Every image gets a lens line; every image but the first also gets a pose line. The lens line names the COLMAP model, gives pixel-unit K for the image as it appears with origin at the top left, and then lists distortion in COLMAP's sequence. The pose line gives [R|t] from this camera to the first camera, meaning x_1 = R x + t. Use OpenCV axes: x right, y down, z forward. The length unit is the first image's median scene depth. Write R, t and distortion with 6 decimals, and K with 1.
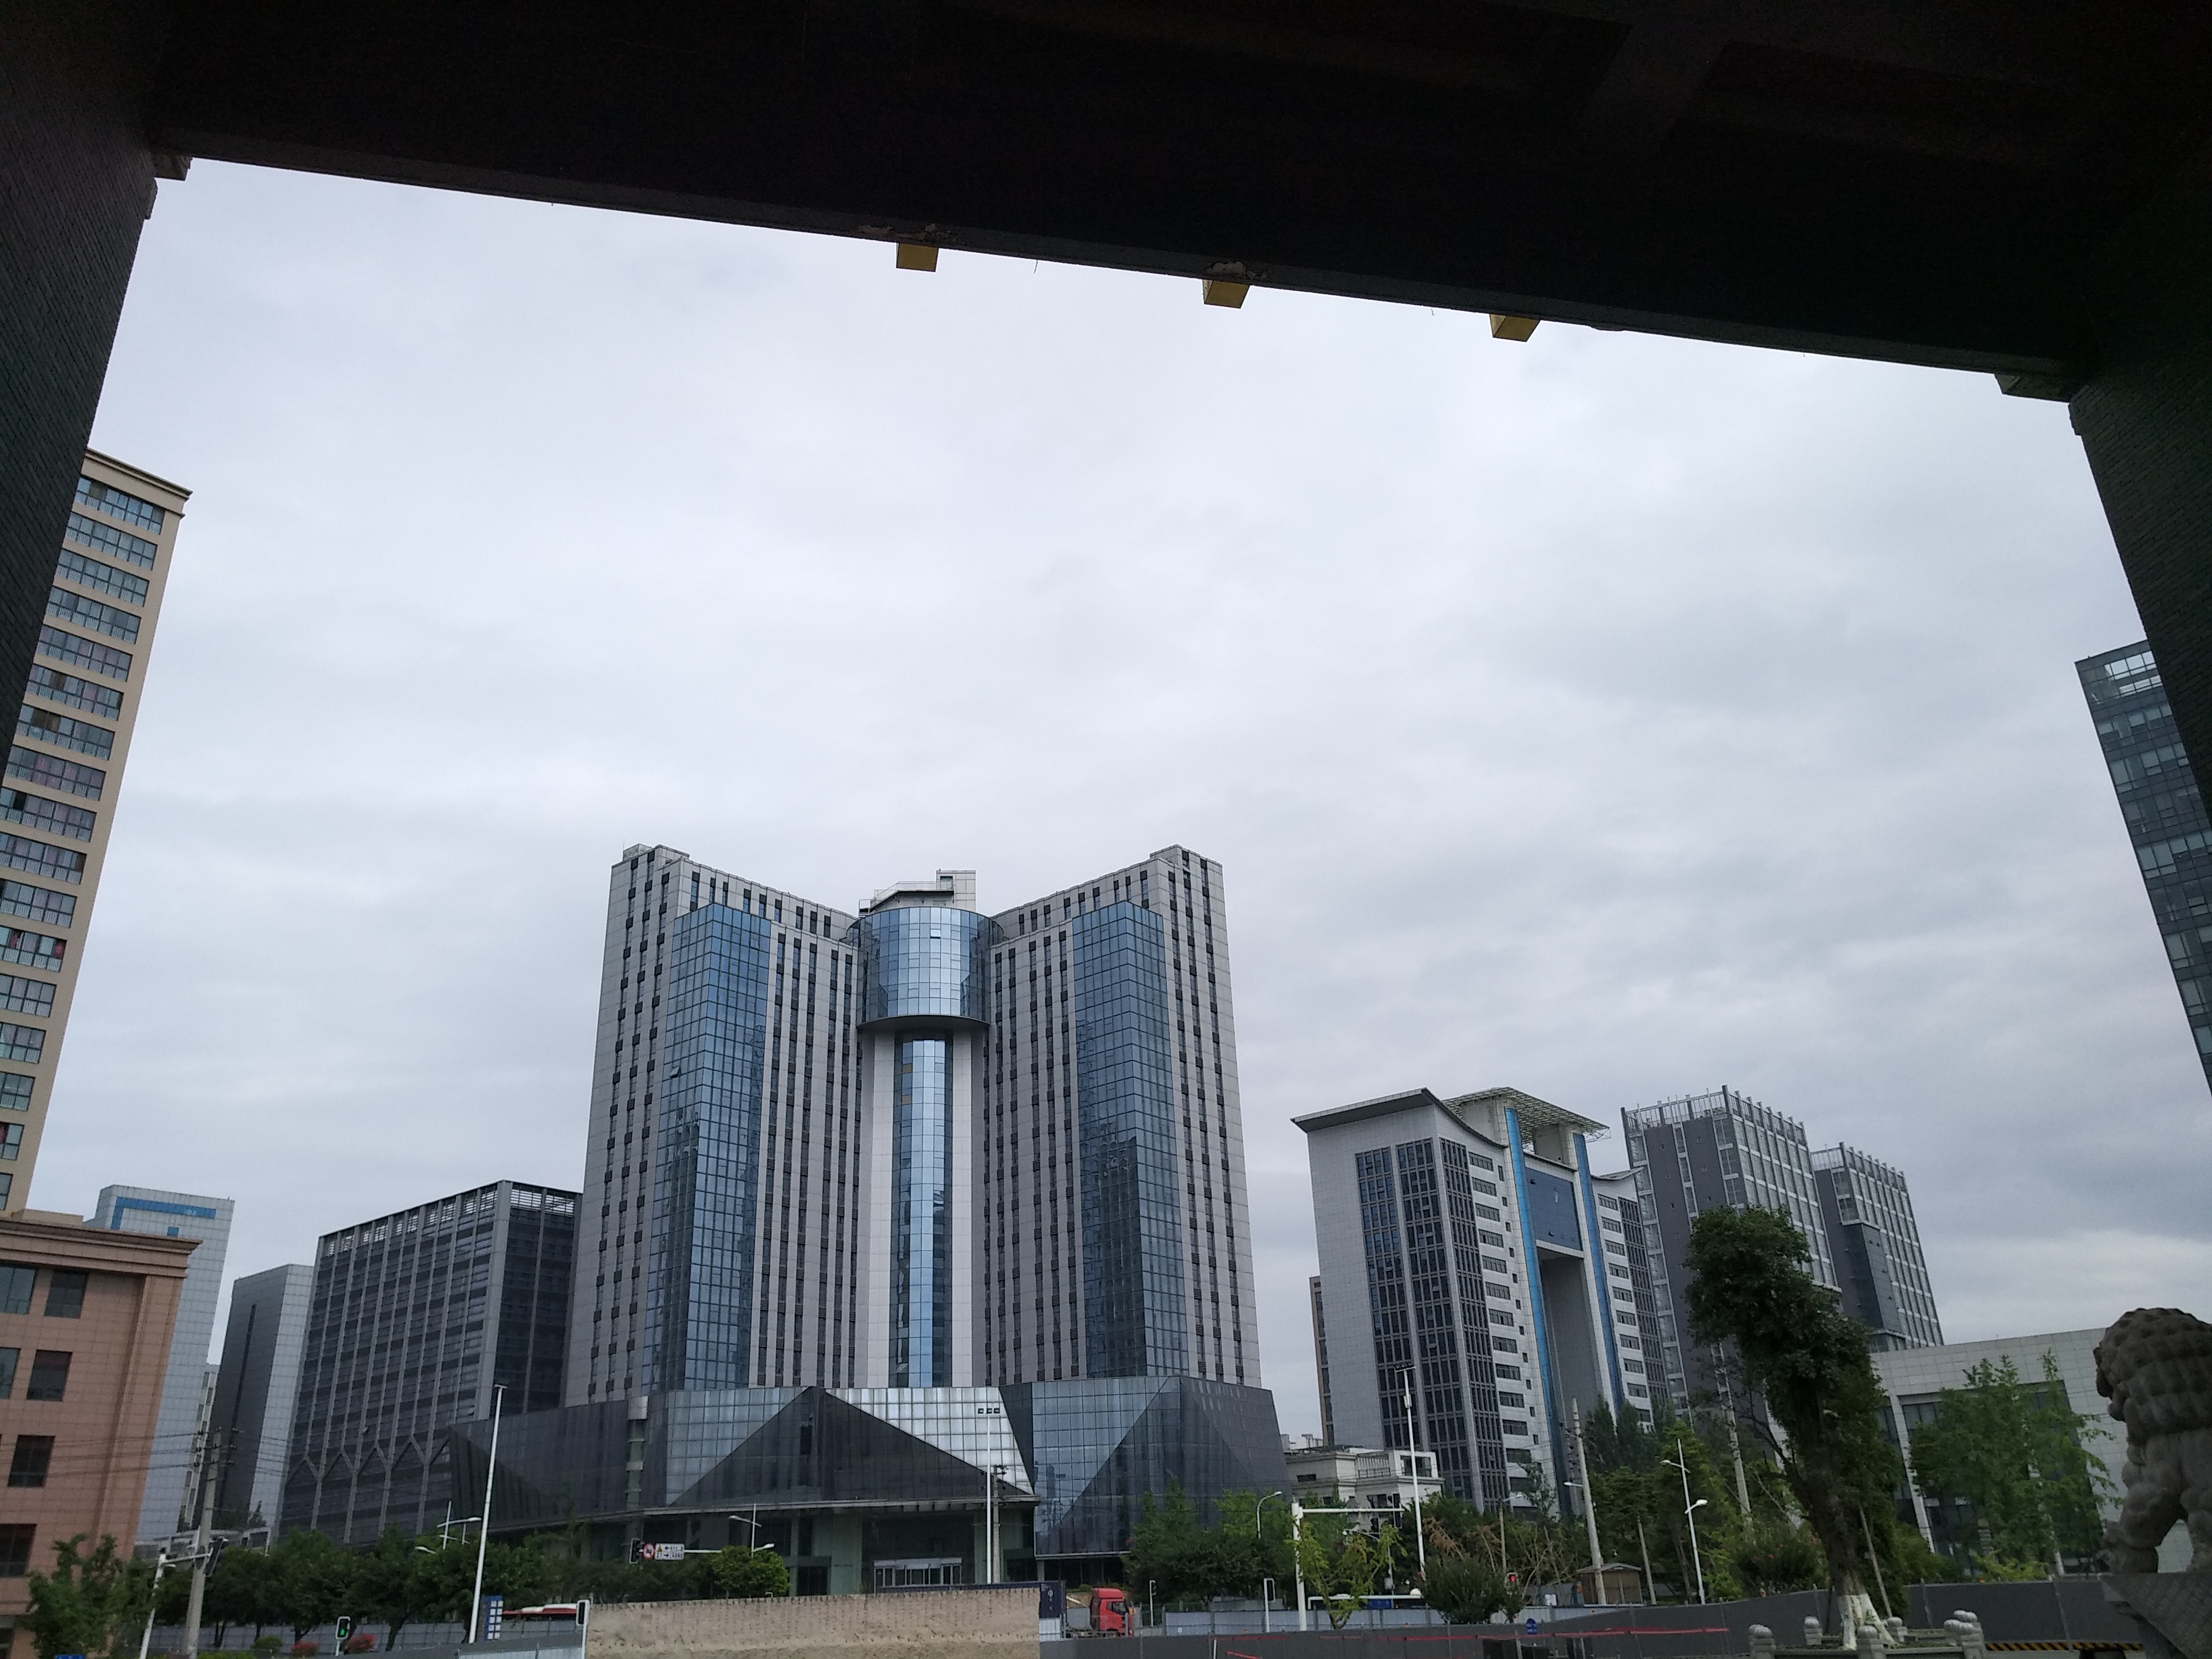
lens RADIAL K [[1666.4, 0, 1106.0], [0, 1666.4, 829.5], [0, 0, 1]] dist [-0.004683, 0.001355]
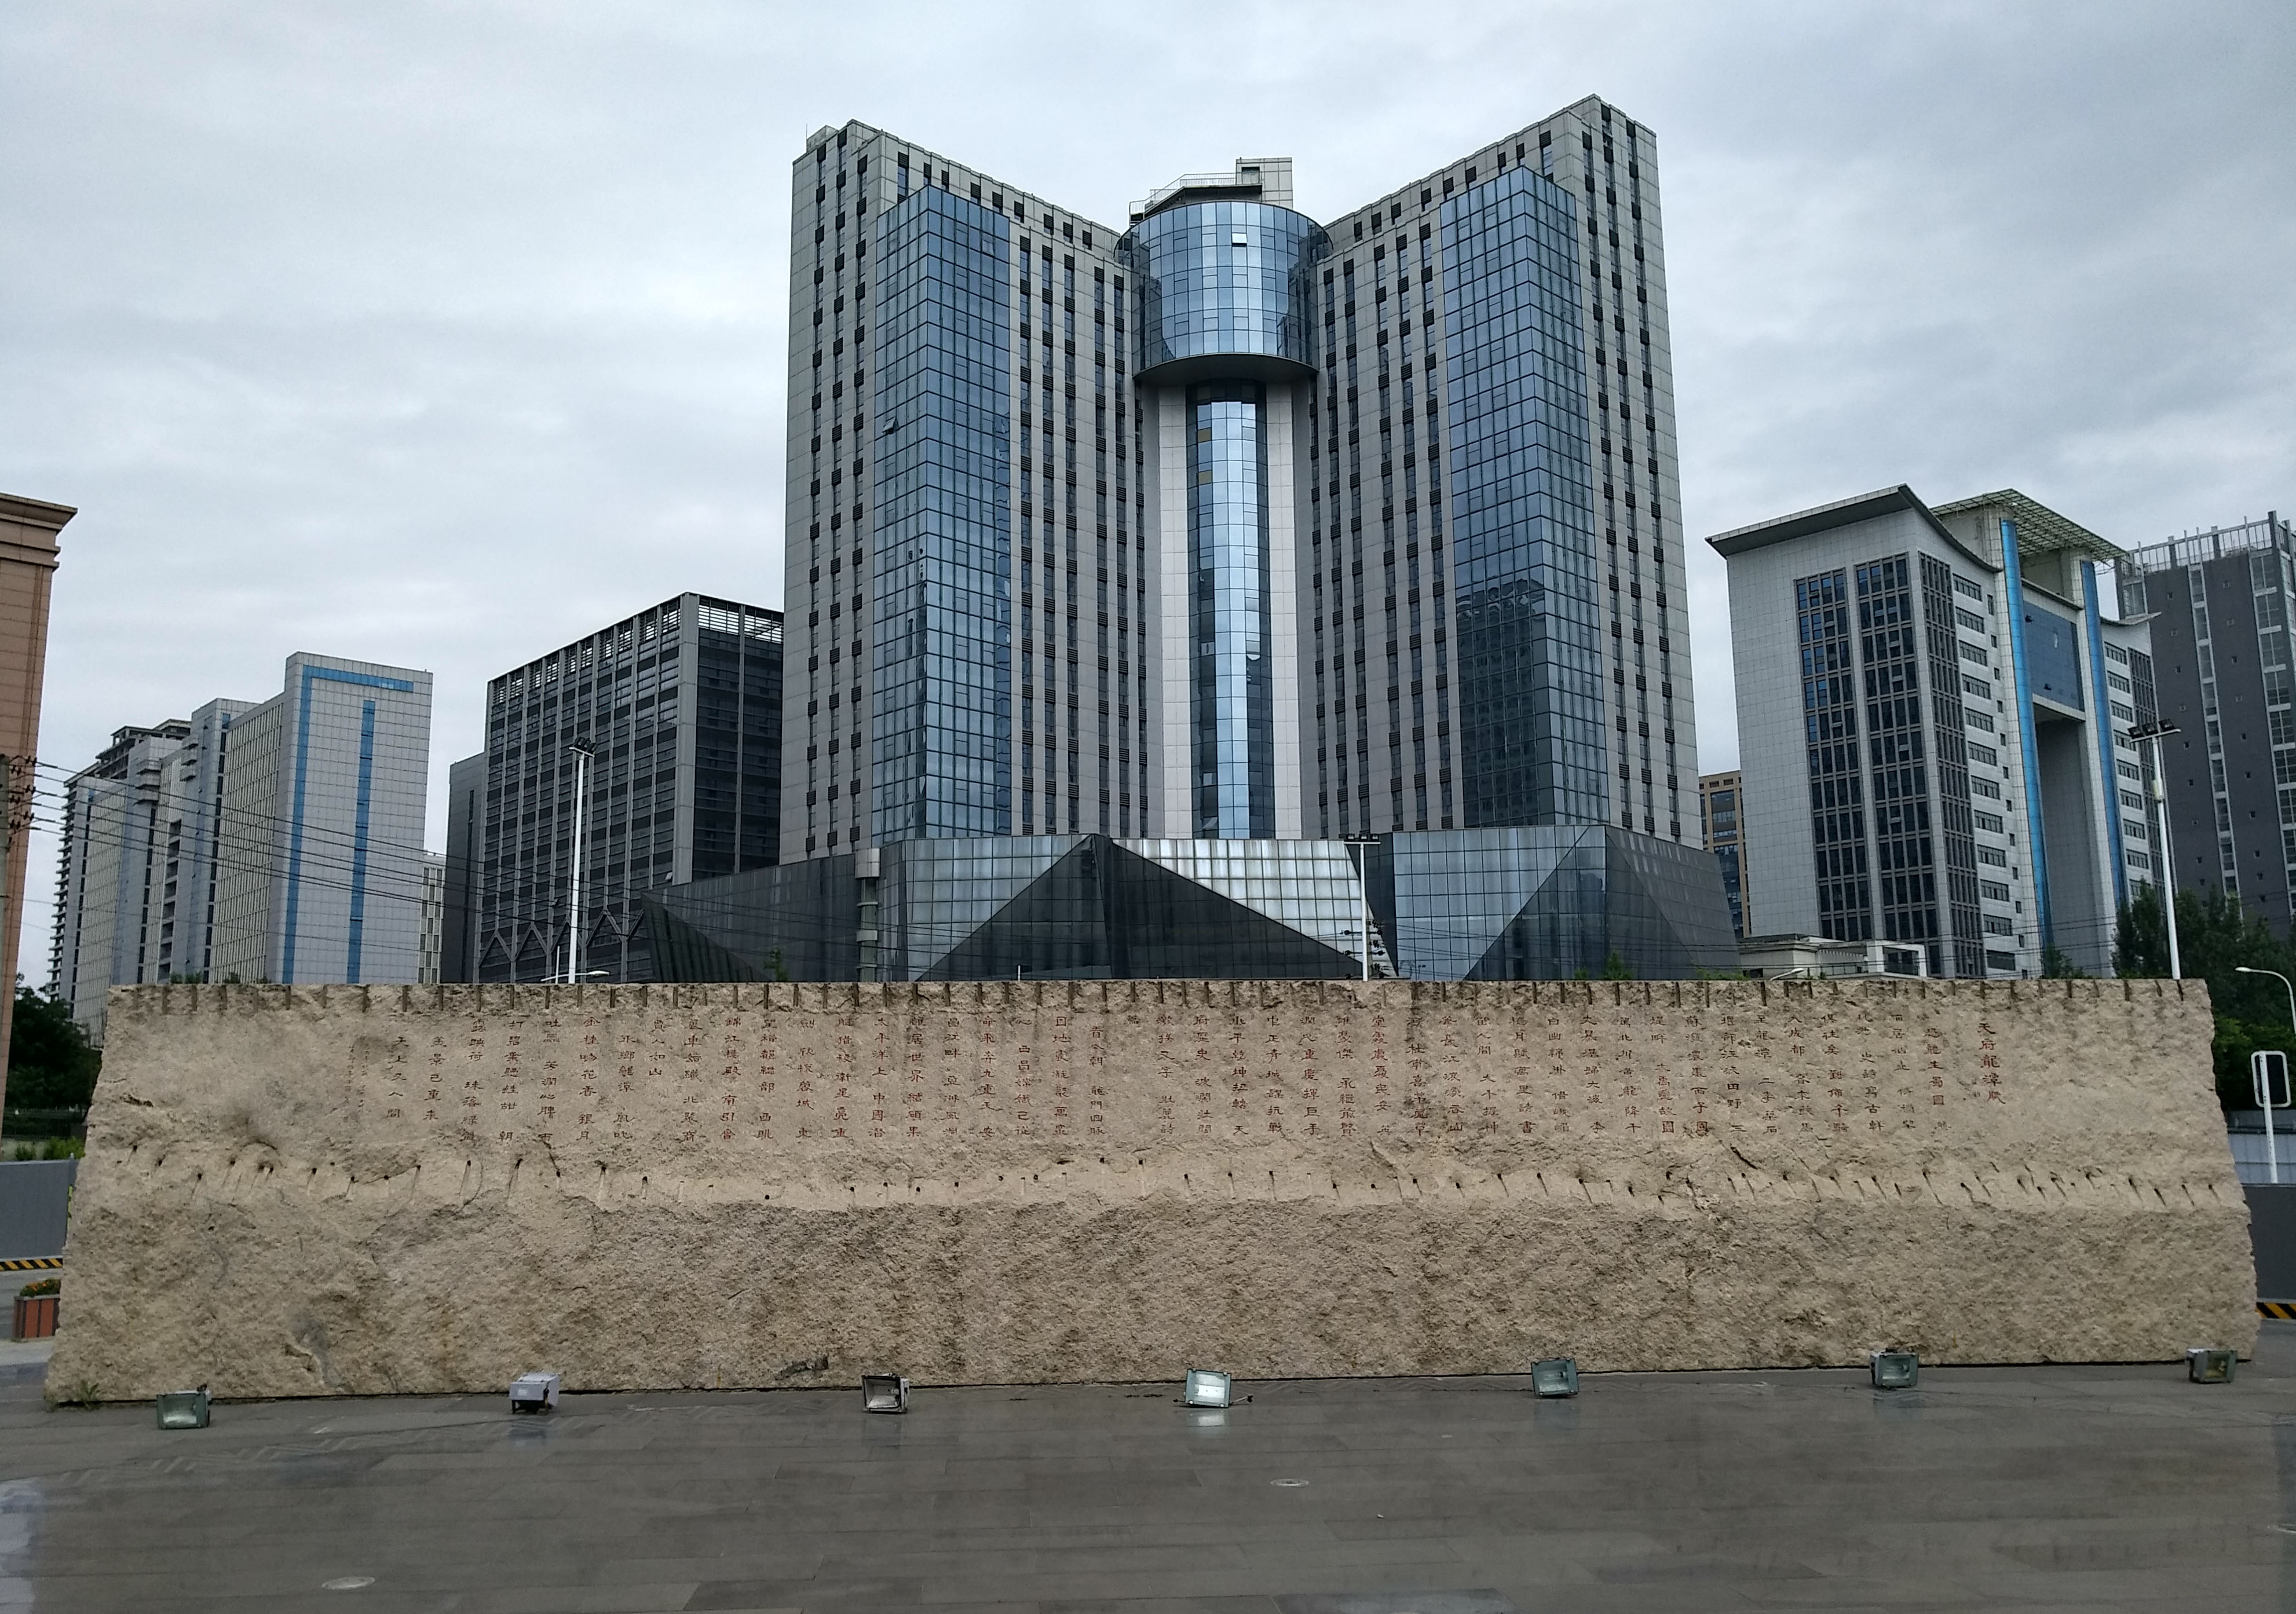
lens RADIAL K [[1764.2, 0, 1148.0], [0, 1764.2, 807.0], [0, 0, 1]] dist [0.042854, -0.083824]
pose [[0.991074, 0.004226, -0.133249, -0.041881], [0.030072, 0.966652, 0.254322, 0.107409], [0.129880, -0.256059, 0.957896, 0.222253]]
